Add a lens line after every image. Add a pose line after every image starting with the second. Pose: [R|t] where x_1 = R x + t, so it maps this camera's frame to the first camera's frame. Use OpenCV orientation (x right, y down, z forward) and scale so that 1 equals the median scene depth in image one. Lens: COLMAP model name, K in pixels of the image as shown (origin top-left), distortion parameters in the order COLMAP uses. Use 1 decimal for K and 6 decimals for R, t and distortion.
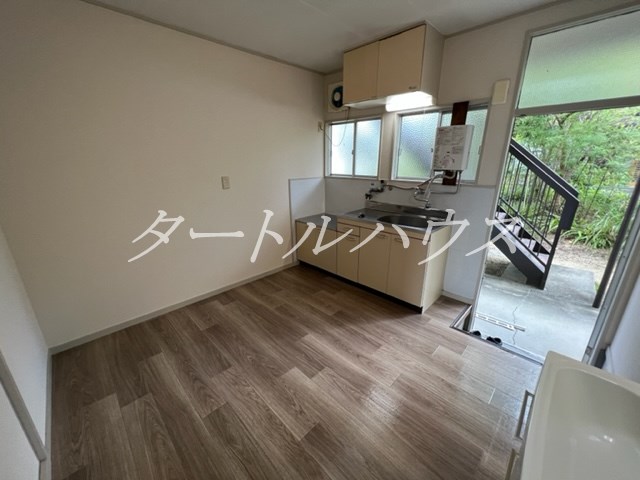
lens RADIAL K [[257.5, 0, 318.3], [0, 257.5, 238.6], [0, 0, 1]] dist [0.000426, 0.000536]
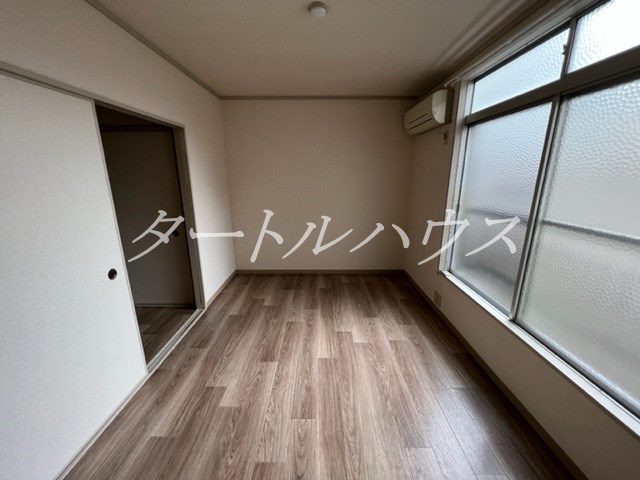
lens RADIAL K [[257.5, 0, 322.9], [0, 257.5, 238.2], [0, 0, 1]] dist [0.000426, 0.000536]
pose [[-0.717376, -0.158792, 0.678348, -1.030286], [0.214047, 0.876349, 0.431504, -0.388747], [-0.662990, 0.454749, -0.594683, 1.223008]]
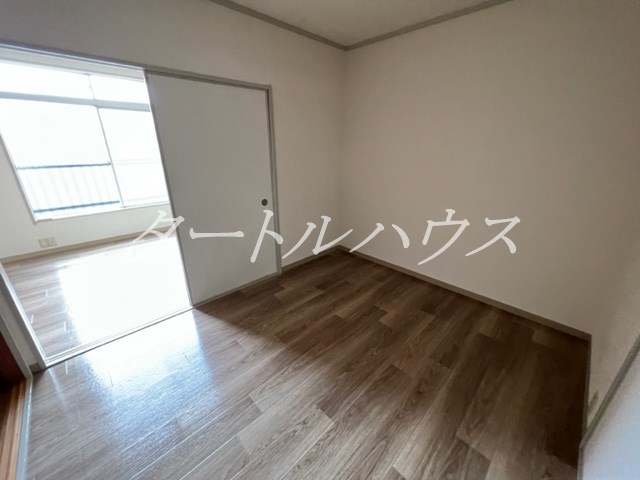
lens RADIAL K [[257.5, 0, 318.0], [0, 257.5, 240.0], [0, 0, 1]] dist [0.000426, 0.000536]
pose [[0.003782, -0.346990, 0.937861, -0.686208], [0.289971, 0.897953, 0.331055, -0.196255], [-0.957028, 0.270701, 0.104013, 0.668181]]
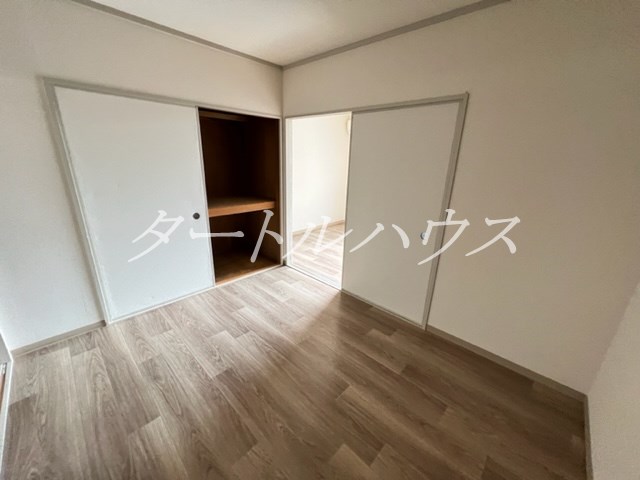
lens RADIAL K [[257.5, 0, 318.8], [0, 257.5, 239.8], [0, 0, 1]] dist [0.000426, 0.000536]
pose [[0.999005, 0.026048, 0.036208, 0.348857], [-0.026459, 0.999591, 0.010897, 0.059023], [-0.035909, -0.011845, 0.999285, -0.257022]]
